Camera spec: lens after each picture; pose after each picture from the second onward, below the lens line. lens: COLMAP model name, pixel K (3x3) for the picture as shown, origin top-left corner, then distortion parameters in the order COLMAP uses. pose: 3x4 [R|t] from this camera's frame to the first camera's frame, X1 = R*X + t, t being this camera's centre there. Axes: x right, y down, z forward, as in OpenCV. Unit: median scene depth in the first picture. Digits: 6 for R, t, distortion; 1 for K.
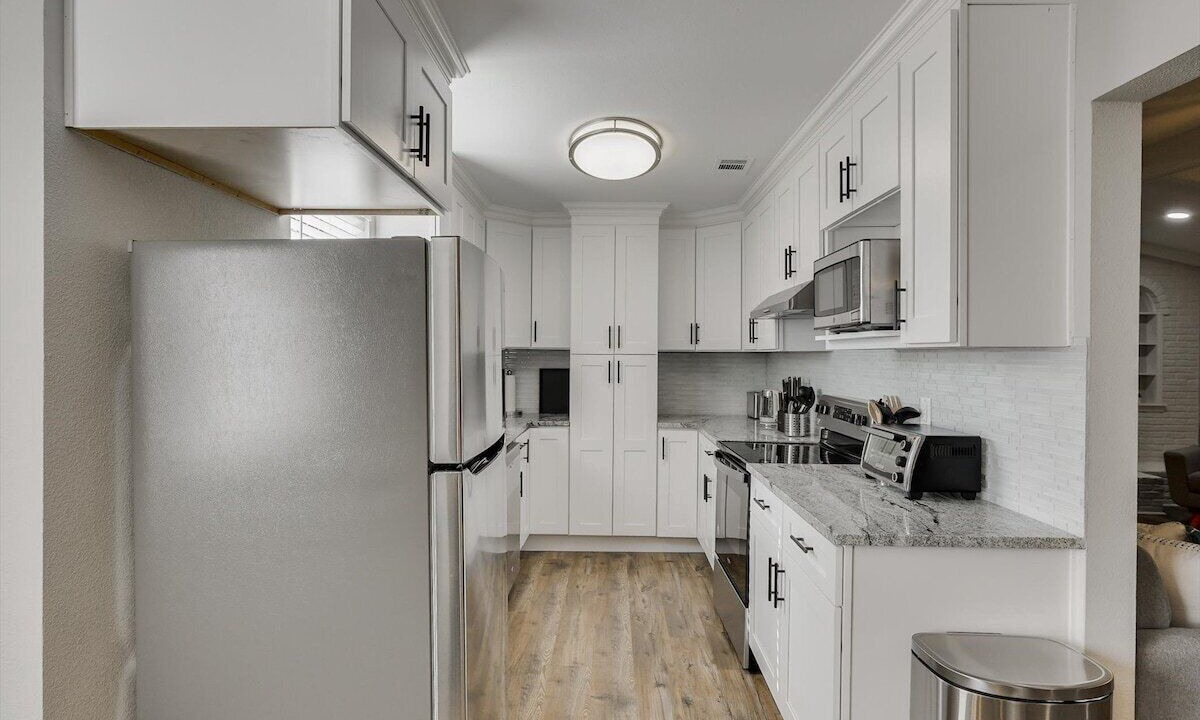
lens RADIAL K [[627.5, 0, 595.1], [0, 627.5, 358.0], [0, 0, 1]] dist [0.000270, 0.000382]
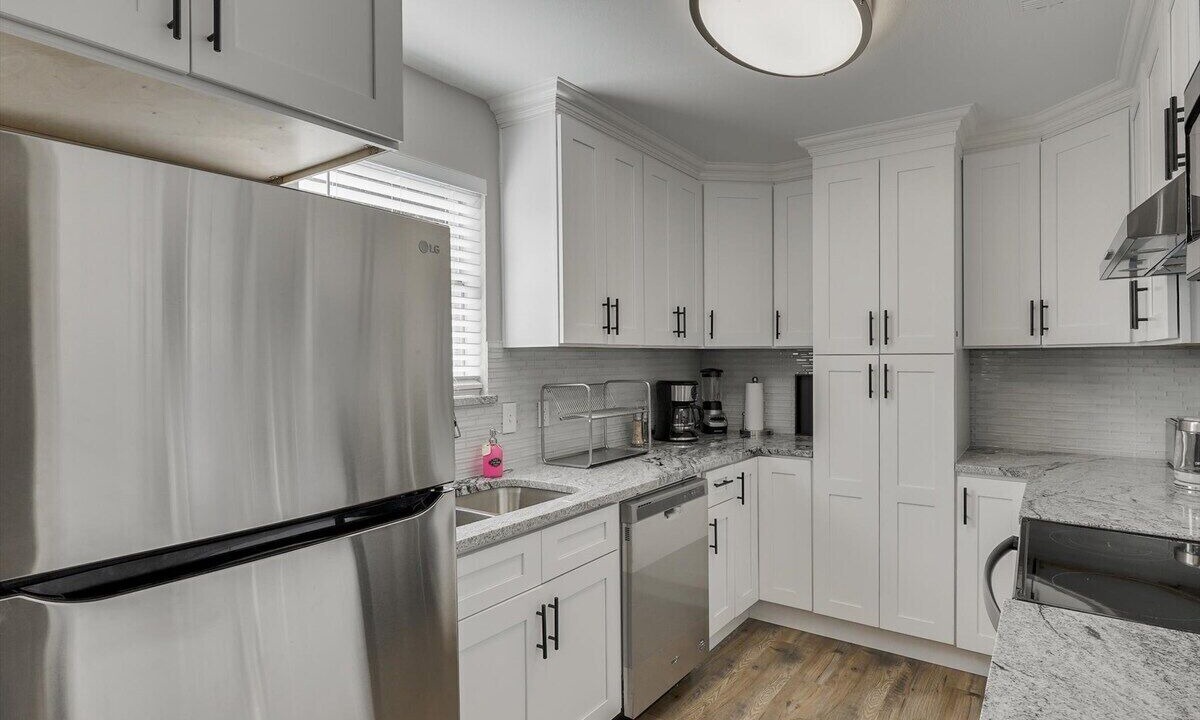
lens RADIAL K [[621.7, 0, 595.2], [0, 621.7, 362.0], [0, 0, 1]] dist [-0.002197, -0.000060]
pose [[0.824918, -0.007313, -0.565205, 0.157930], [0.008523, 0.999964, -0.000498, -0.000082], [0.565188, -0.004407, 0.824950, 0.301821]]
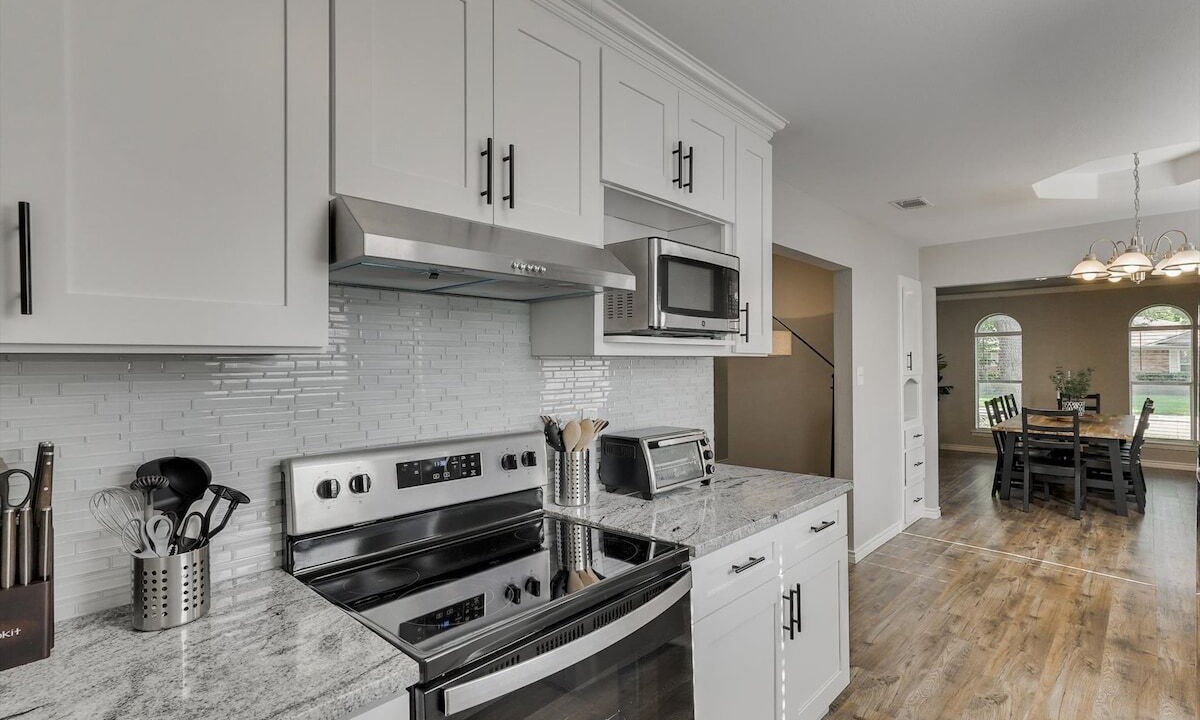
lens RADIAL K [[575.7, 0, 600.0], [0, 575.7, 360.0], [0, 0, 1]] dist [0.003068, 0.000547]
pose [[-0.741075, 0.002751, 0.671416, -0.035234], [0.006207, 0.999977, 0.002753, -0.006063], [-0.671393, 0.006208, -0.741075, 0.911581]]
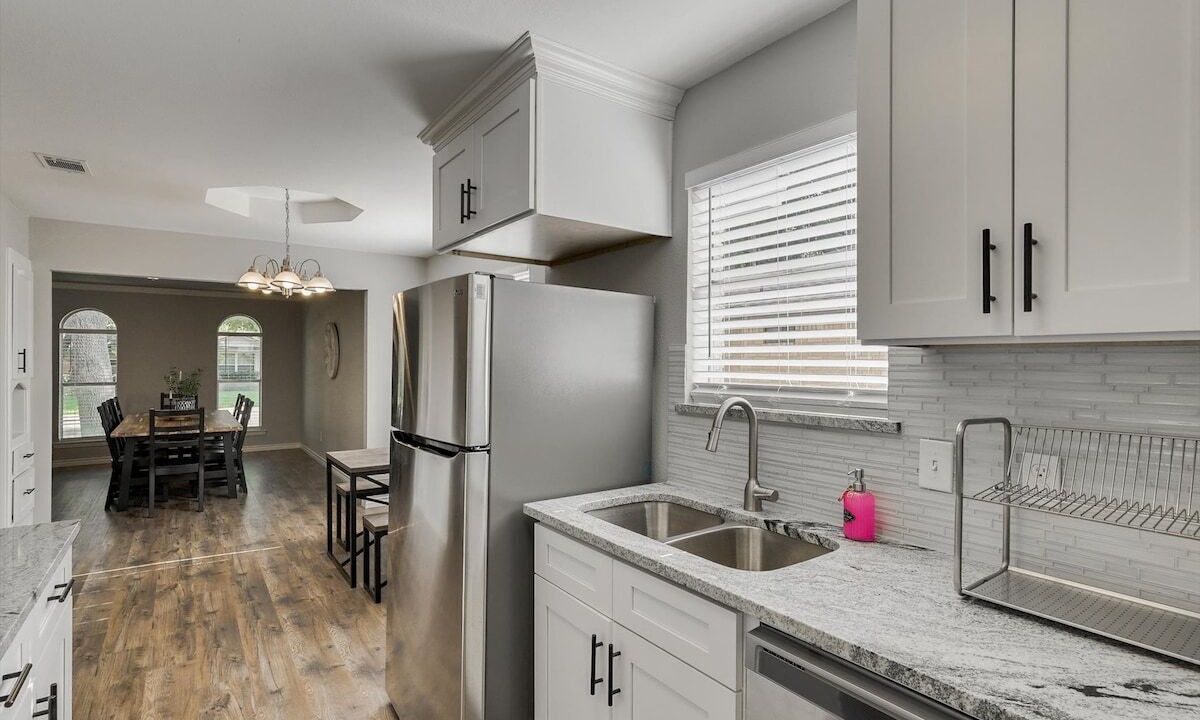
lens RADIAL K [[575.7, 0, 600.0], [0, 575.7, 360.0], [0, 0, 1]] dist [0.003068, 0.000547]
pose [[-0.792895, -0.006577, -0.609323, 0.105596], [-0.008175, 0.999967, -0.000157, -0.005447], [0.609304, 0.004857, -0.792922, 0.899435]]
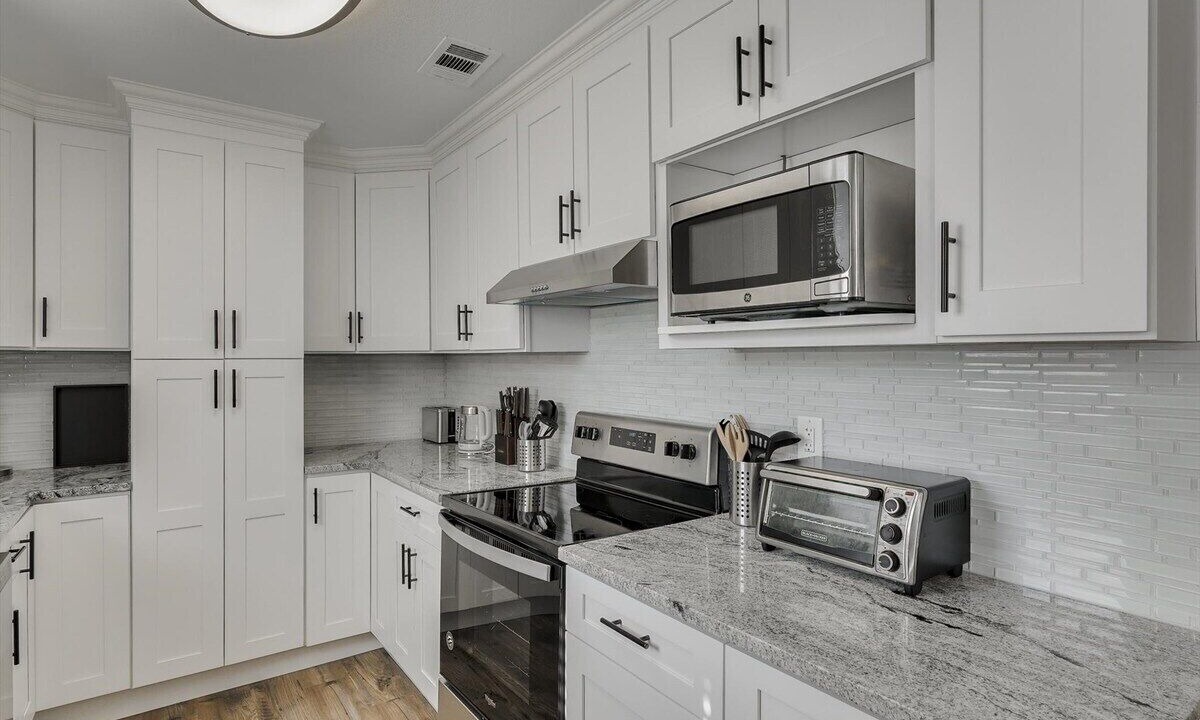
lens RADIAL K [[627.5, 0, 595.1], [0, 627.5, 358.0], [0, 0, 1]] dist [0.000270, 0.000382]
pose [[0.800039, -0.009366, 0.599875, -0.046200], [0.011315, 0.999936, 0.000522, -0.003170], [-0.599841, 0.006371, 0.800094, 0.328390]]
